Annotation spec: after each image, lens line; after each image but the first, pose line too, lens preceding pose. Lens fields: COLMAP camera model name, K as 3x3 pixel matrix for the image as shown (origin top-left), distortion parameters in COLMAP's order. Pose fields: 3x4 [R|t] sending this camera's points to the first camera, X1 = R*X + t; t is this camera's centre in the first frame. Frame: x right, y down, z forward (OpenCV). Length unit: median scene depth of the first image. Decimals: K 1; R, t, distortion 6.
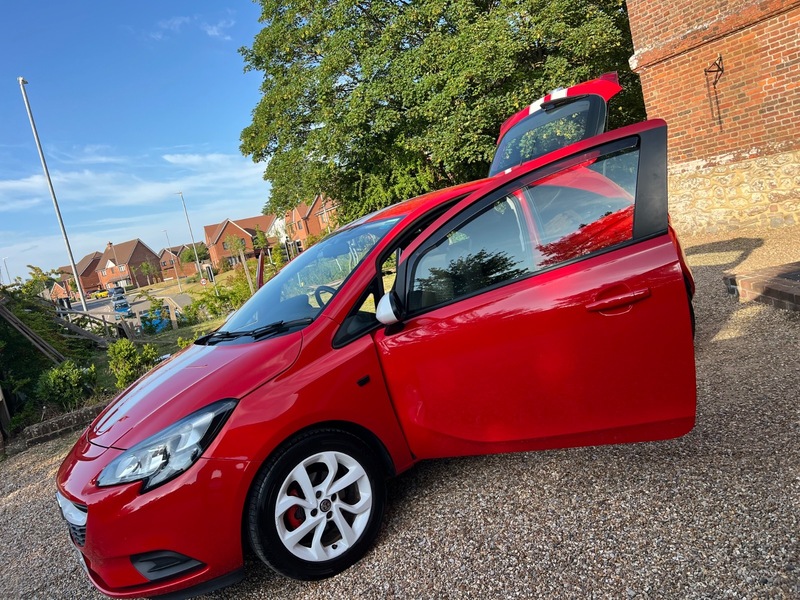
lens RADIAL K [[602.5, 0, 397.1], [0, 602.5, 306.6], [0, 0, 1]] dist [0.060010, -0.065333]
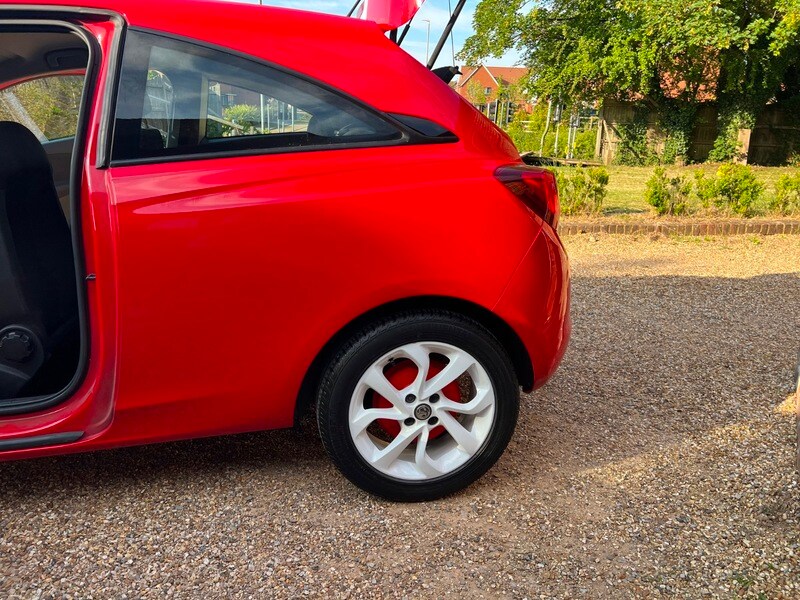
lens RADIAL K [[602.5, 0, 392.6], [0, 602.5, 309.3], [0, 0, 1]] dist [0.060010, -0.065333]
pose [[0.881878, 0.358761, -0.305912, 0.219952], [-0.280541, 0.920763, 0.271094, -0.068161], [0.378930, -0.153251, 0.912648, 0.226845]]
